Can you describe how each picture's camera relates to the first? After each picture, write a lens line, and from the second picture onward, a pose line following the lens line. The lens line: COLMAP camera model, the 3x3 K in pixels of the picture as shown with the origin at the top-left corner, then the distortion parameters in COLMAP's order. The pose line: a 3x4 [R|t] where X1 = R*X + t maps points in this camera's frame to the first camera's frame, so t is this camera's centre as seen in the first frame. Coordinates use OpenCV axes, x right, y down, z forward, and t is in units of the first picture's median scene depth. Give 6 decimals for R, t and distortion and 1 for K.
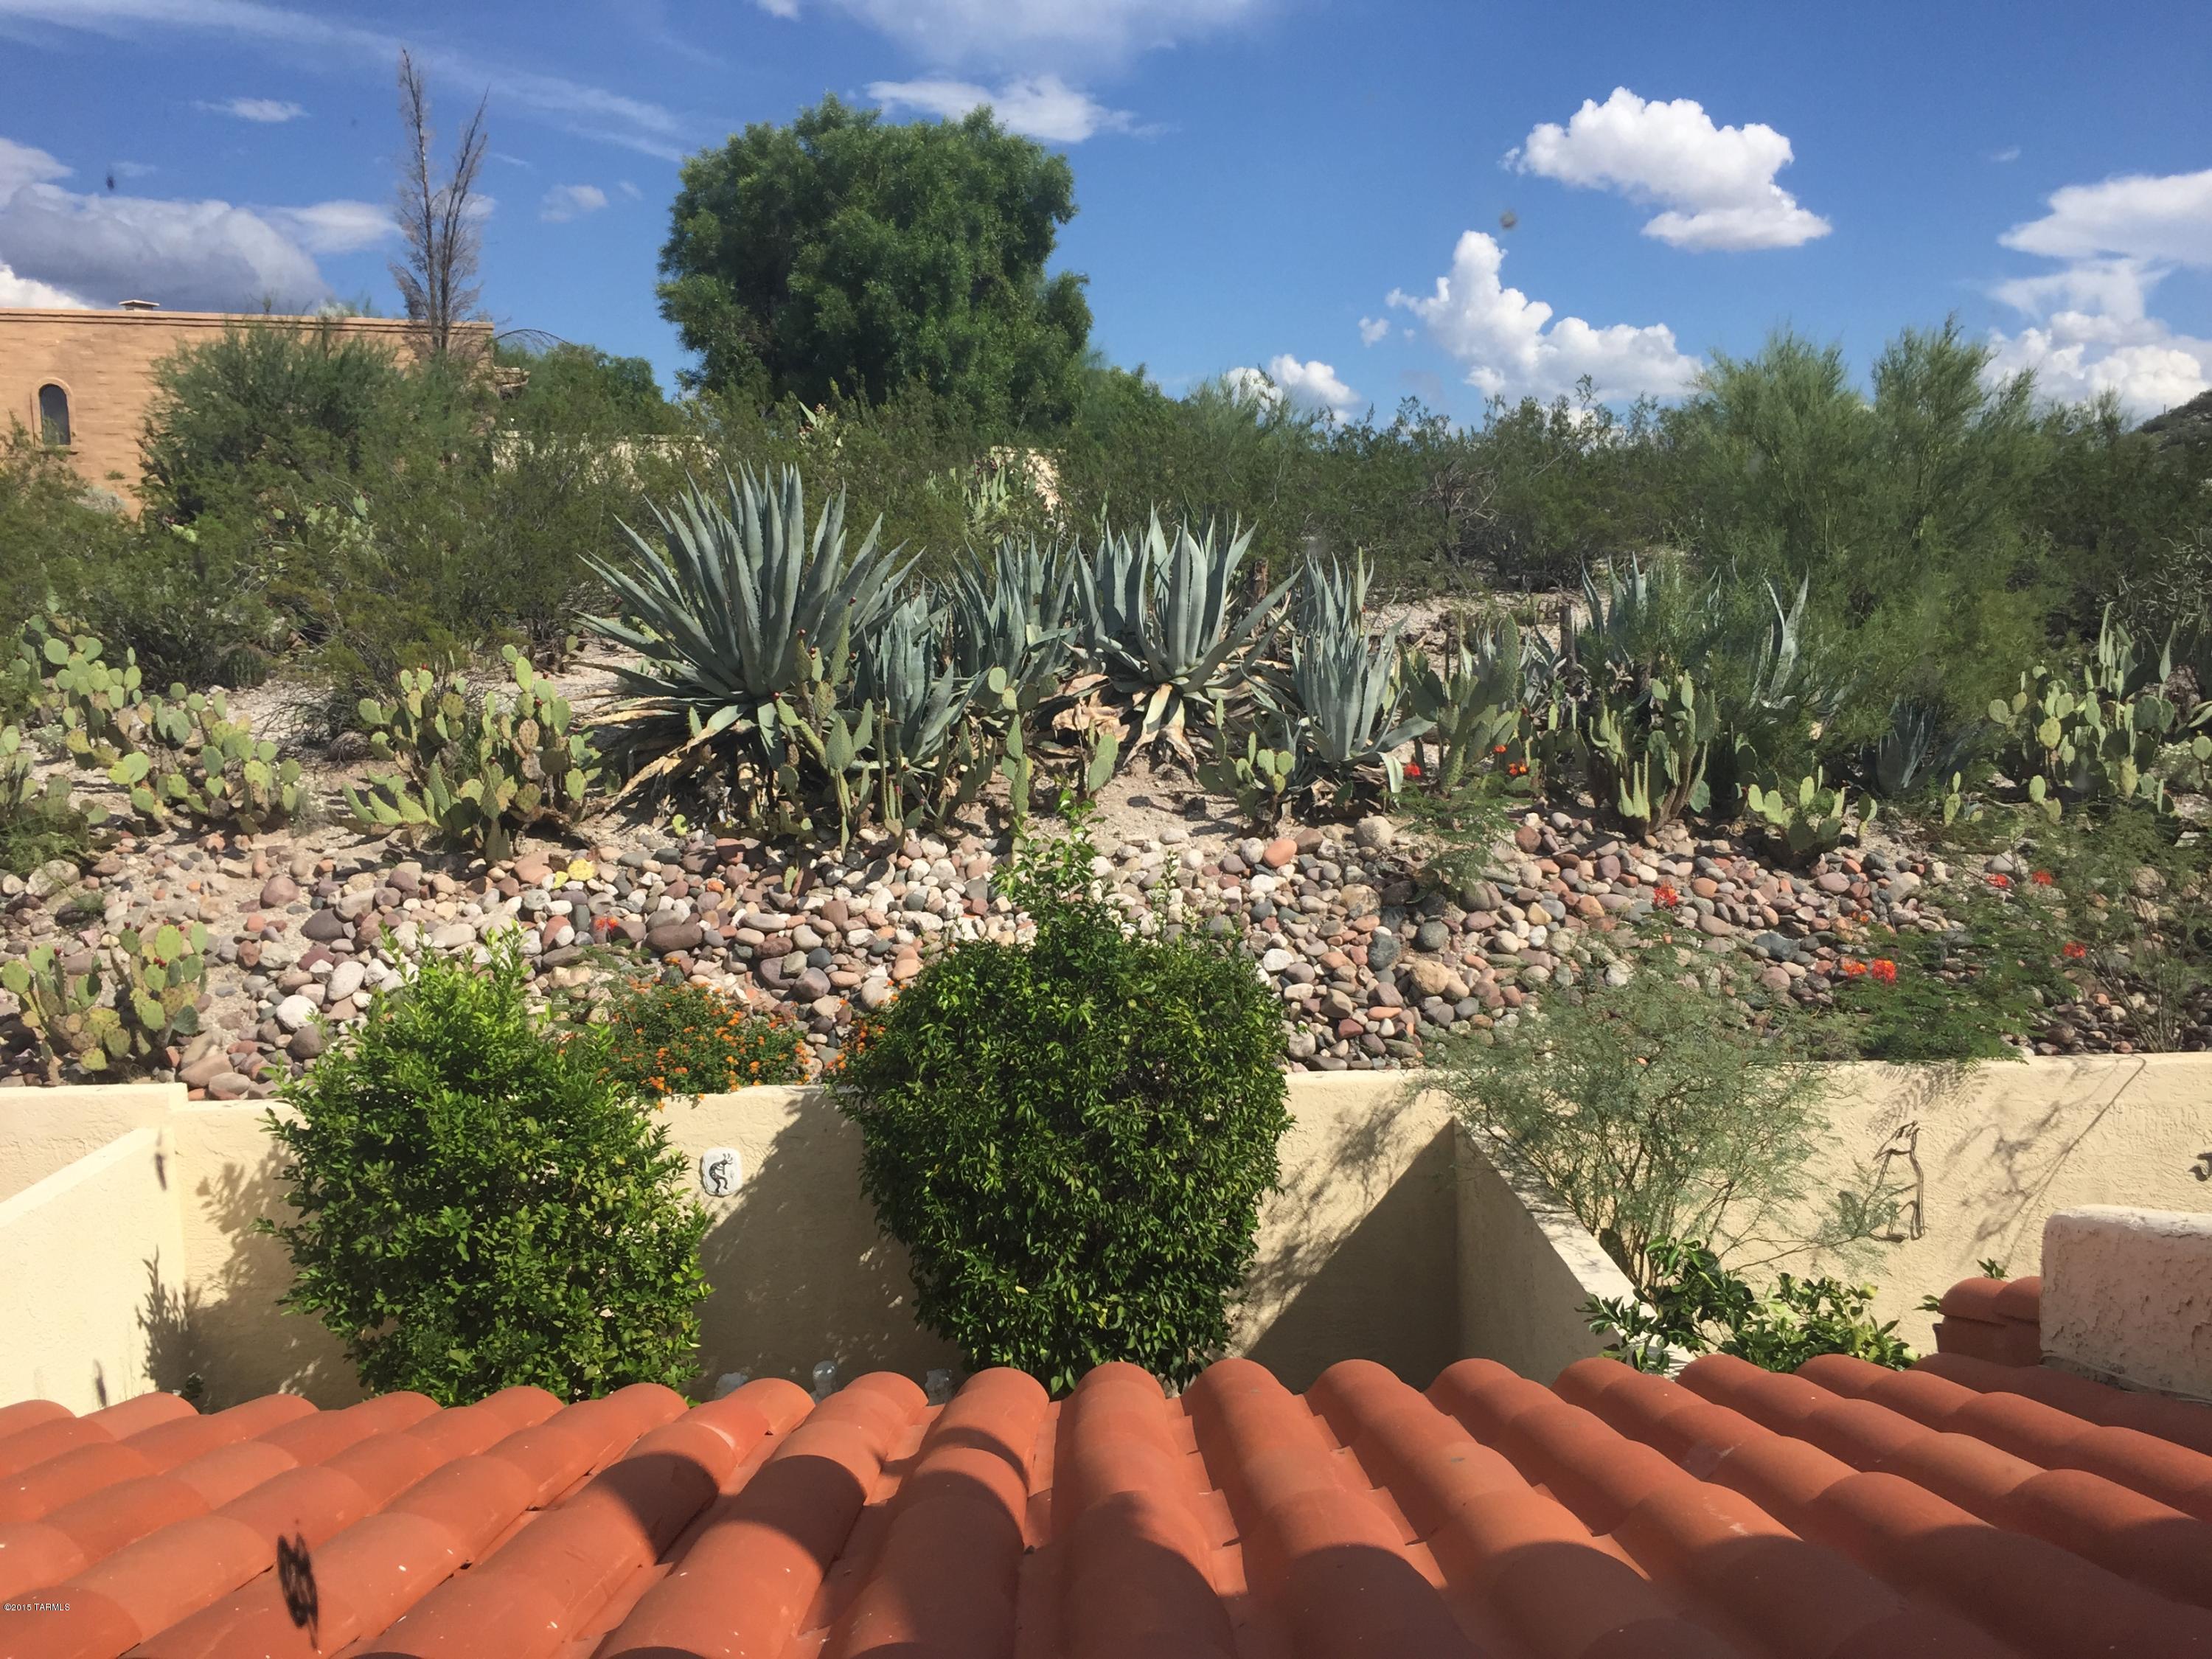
lens RADIAL K [[1919.5, 0, 1007.1], [0, 1919.5, 832.5], [0, 0, 1]] dist [0.098427, -0.211600]
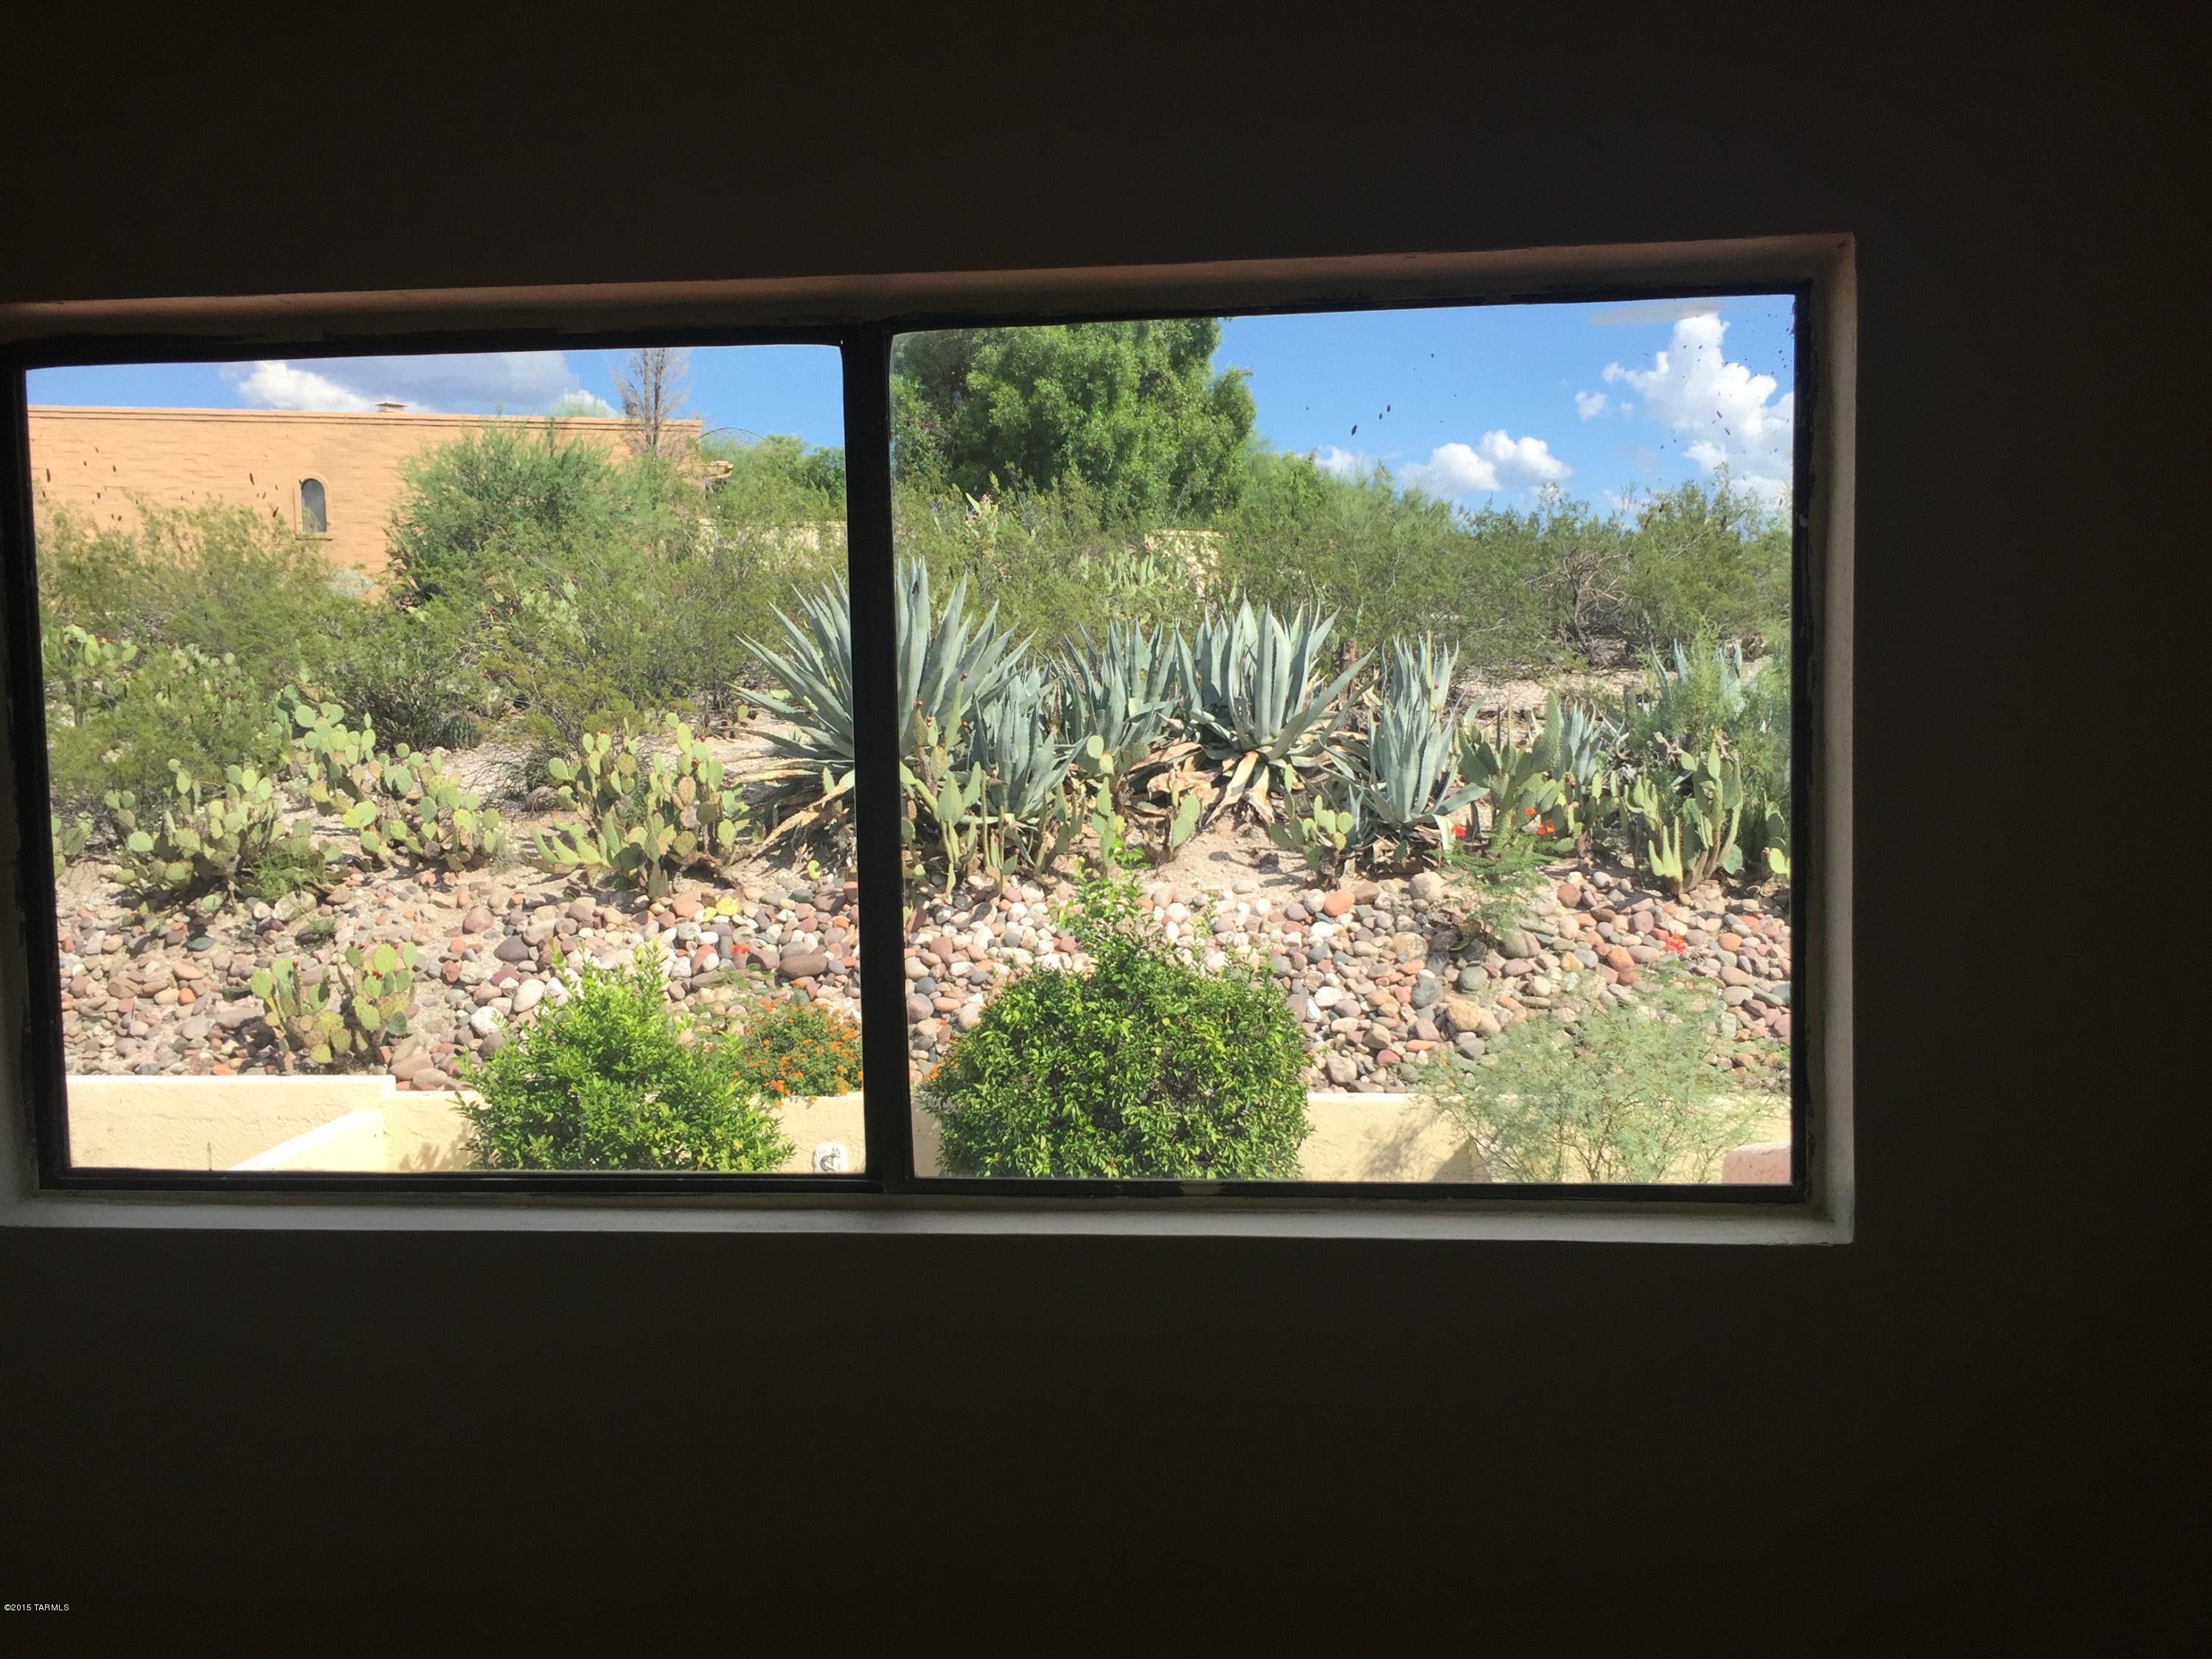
lens RADIAL K [[1908.5, 0, 1001.7], [0, 1908.5, 827.9], [0, 0, 1]] dist [0.083163, -0.143655]
pose [[0.993937, 0.014110, -0.109038, 0.067999], [-0.018416, 0.999086, -0.038584, 0.013567], [0.108394, 0.040358, 0.993288, -0.128345]]
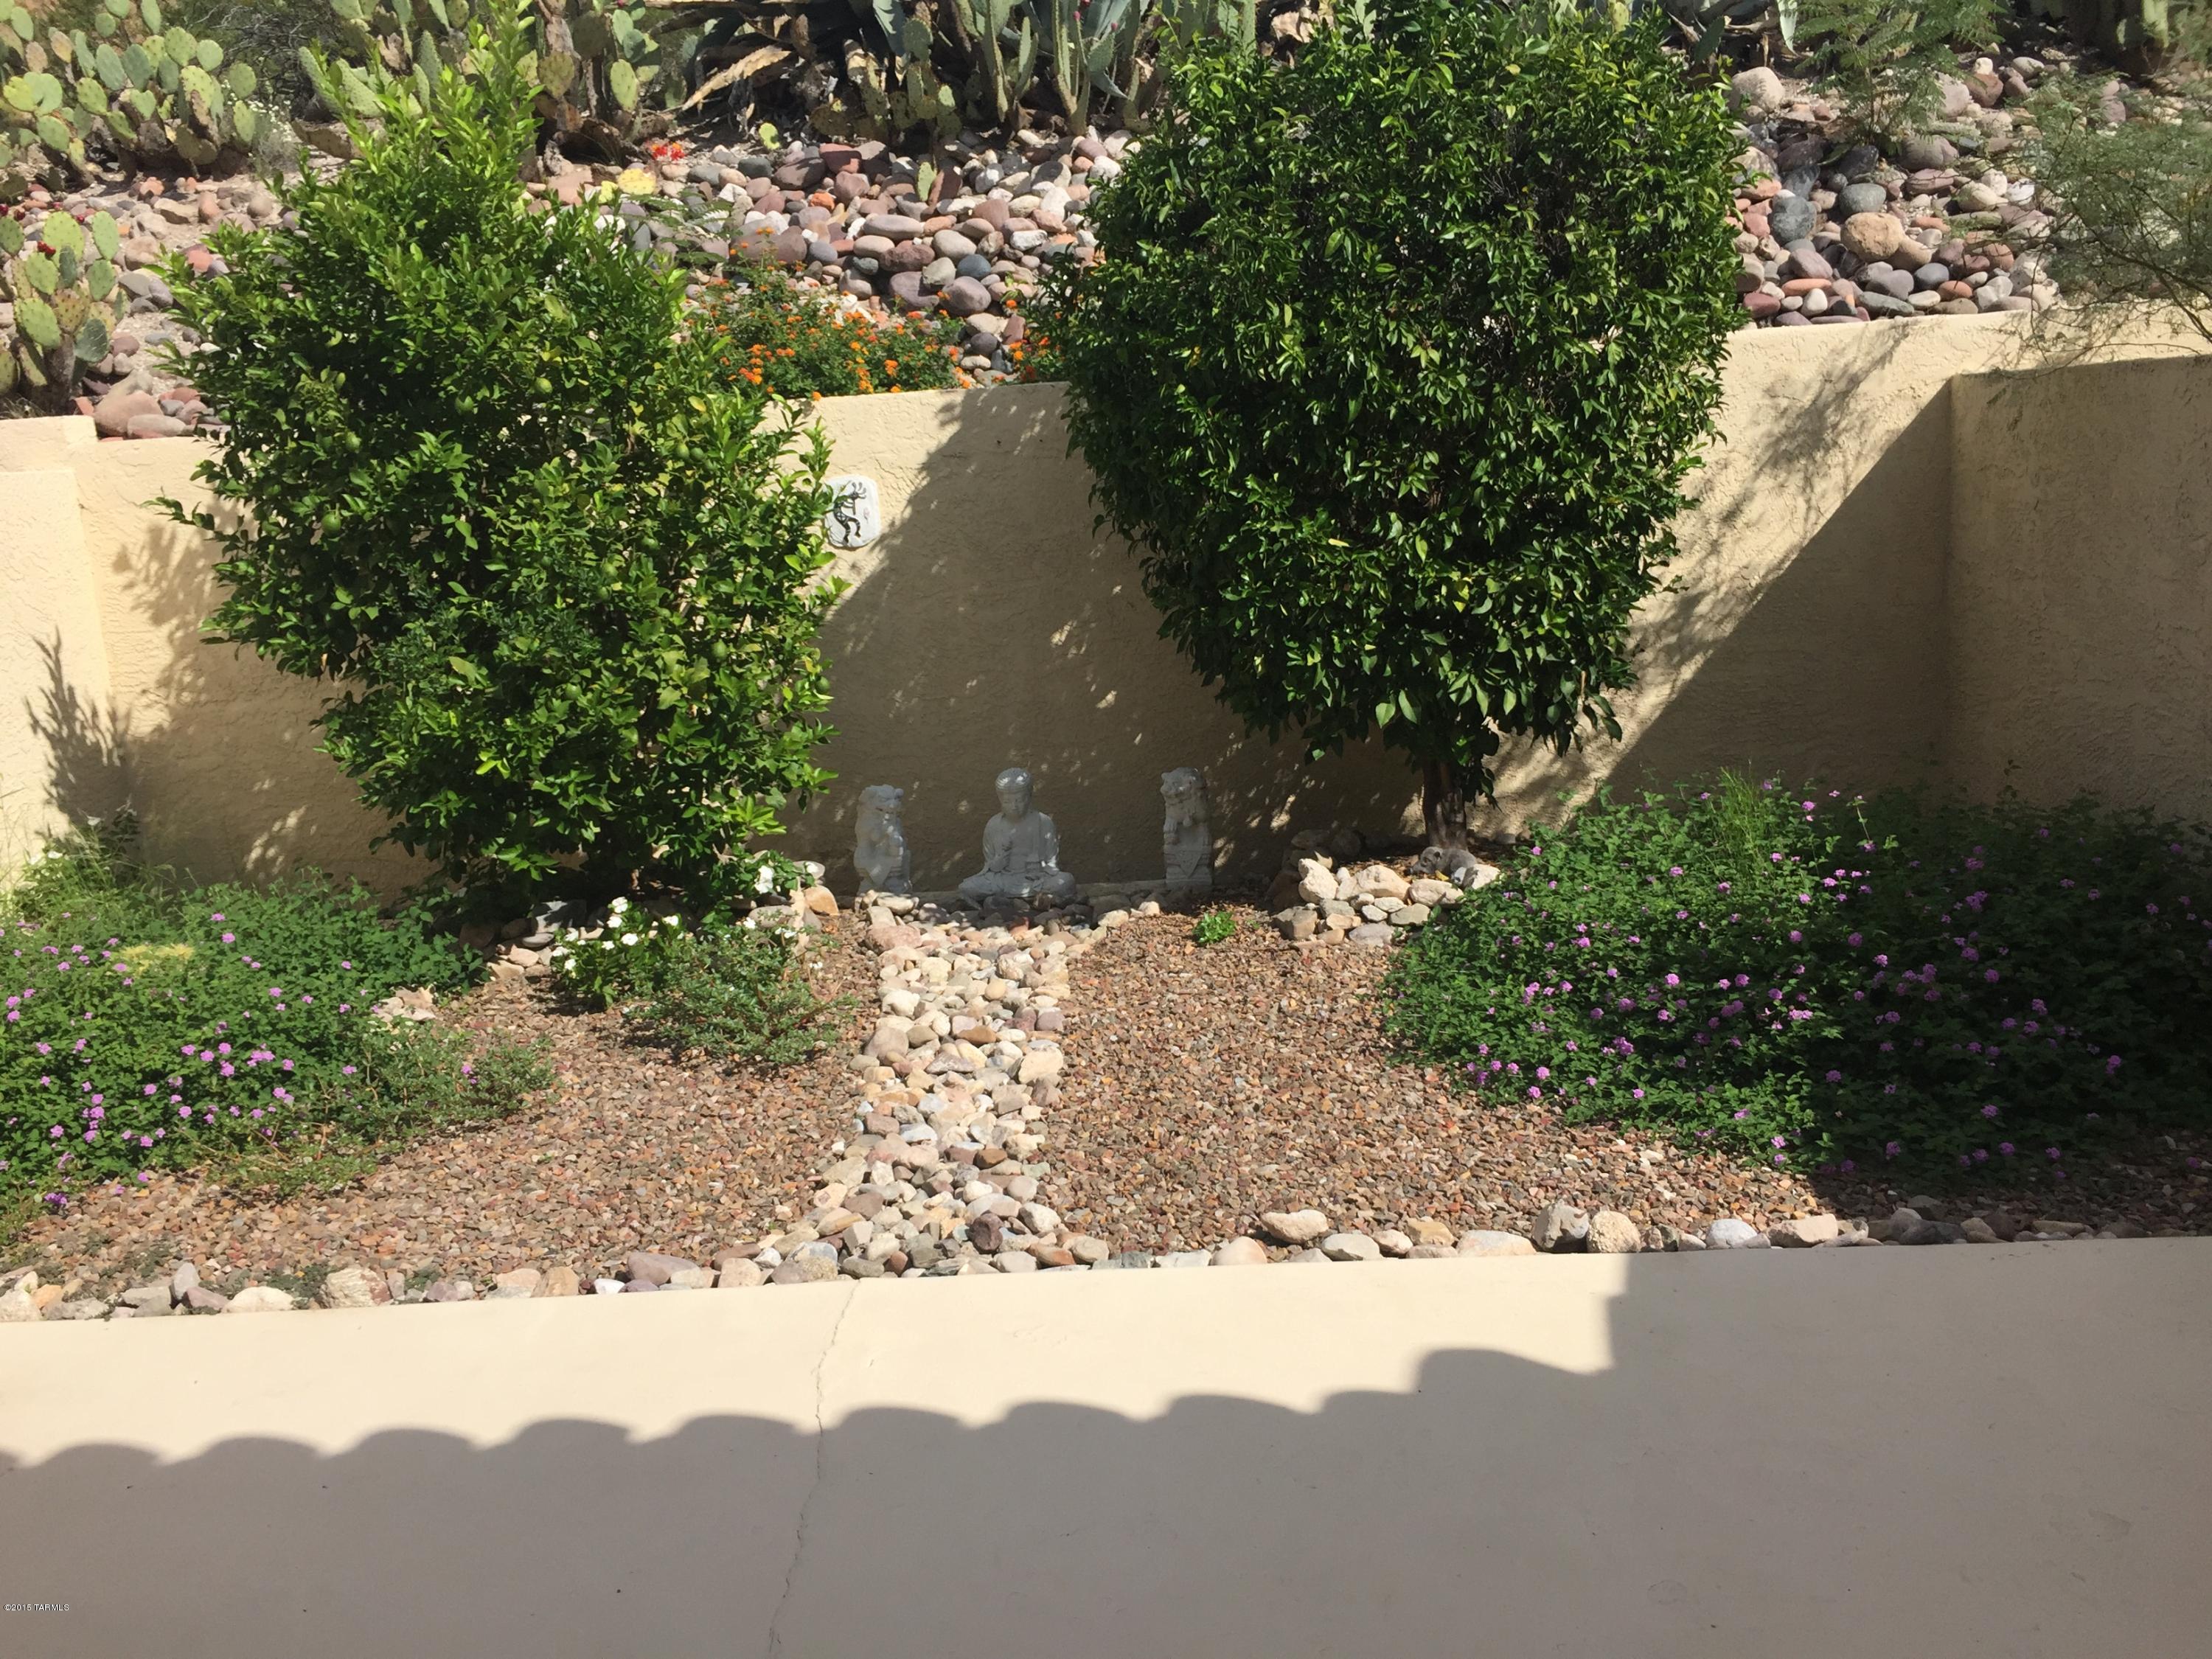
lens RADIAL K [[1908.5, 0, 1001.7], [0, 1908.5, 827.9], [0, 0, 1]] dist [0.083163, -0.143655]
pose [[0.998131, -0.025940, -0.055337, -0.051338], [0.030573, 0.995946, 0.084600, 0.202341], [0.052918, -0.086134, 0.994877, 0.270927]]
